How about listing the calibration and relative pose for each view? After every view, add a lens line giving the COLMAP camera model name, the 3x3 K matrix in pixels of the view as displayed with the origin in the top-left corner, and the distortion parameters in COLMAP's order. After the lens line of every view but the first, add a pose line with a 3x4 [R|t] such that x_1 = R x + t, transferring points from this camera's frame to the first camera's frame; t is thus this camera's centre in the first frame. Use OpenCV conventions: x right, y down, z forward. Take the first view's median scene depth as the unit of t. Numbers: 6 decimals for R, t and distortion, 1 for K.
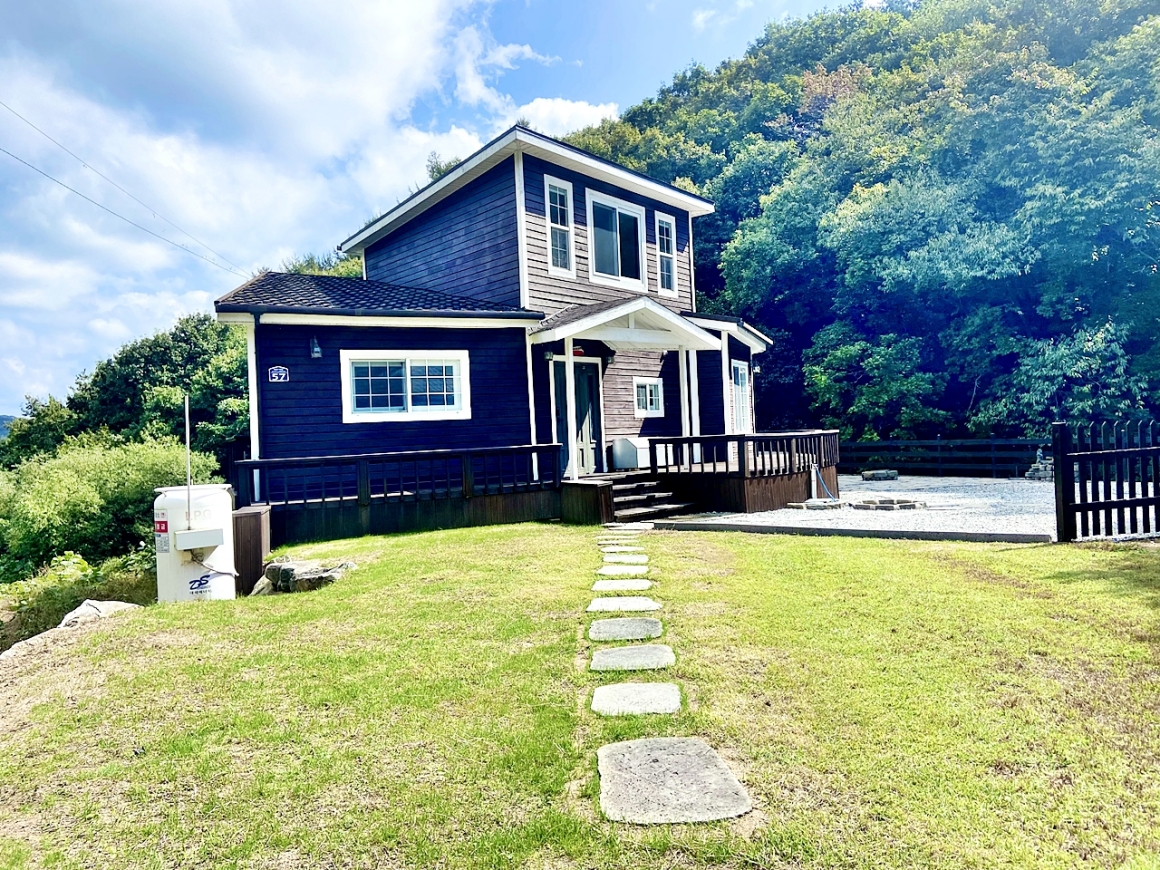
lens RADIAL K [[884.2, 0, 578.8], [0, 884.2, 431.4], [0, 0, 1]] dist [0.130101, -0.151790]
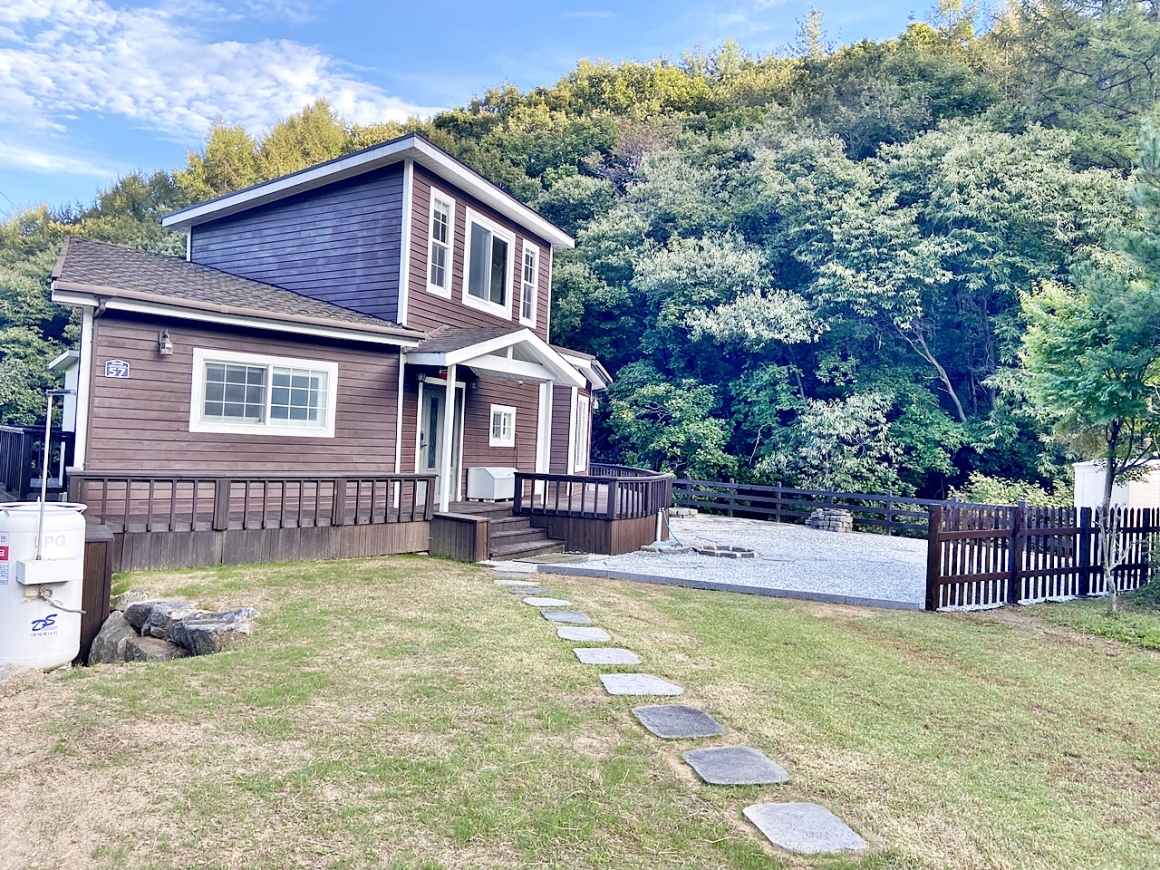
lens RADIAL K [[884.2, 0, 578.8], [0, 884.2, 431.4], [0, 0, 1]] dist [0.130101, -0.151790]
pose [[0.952881, 0.092314, 0.288957, -0.097627], [-0.090728, 0.995696, -0.018909, -0.016993], [-0.289459, -0.008198, 0.957155, 0.027499]]
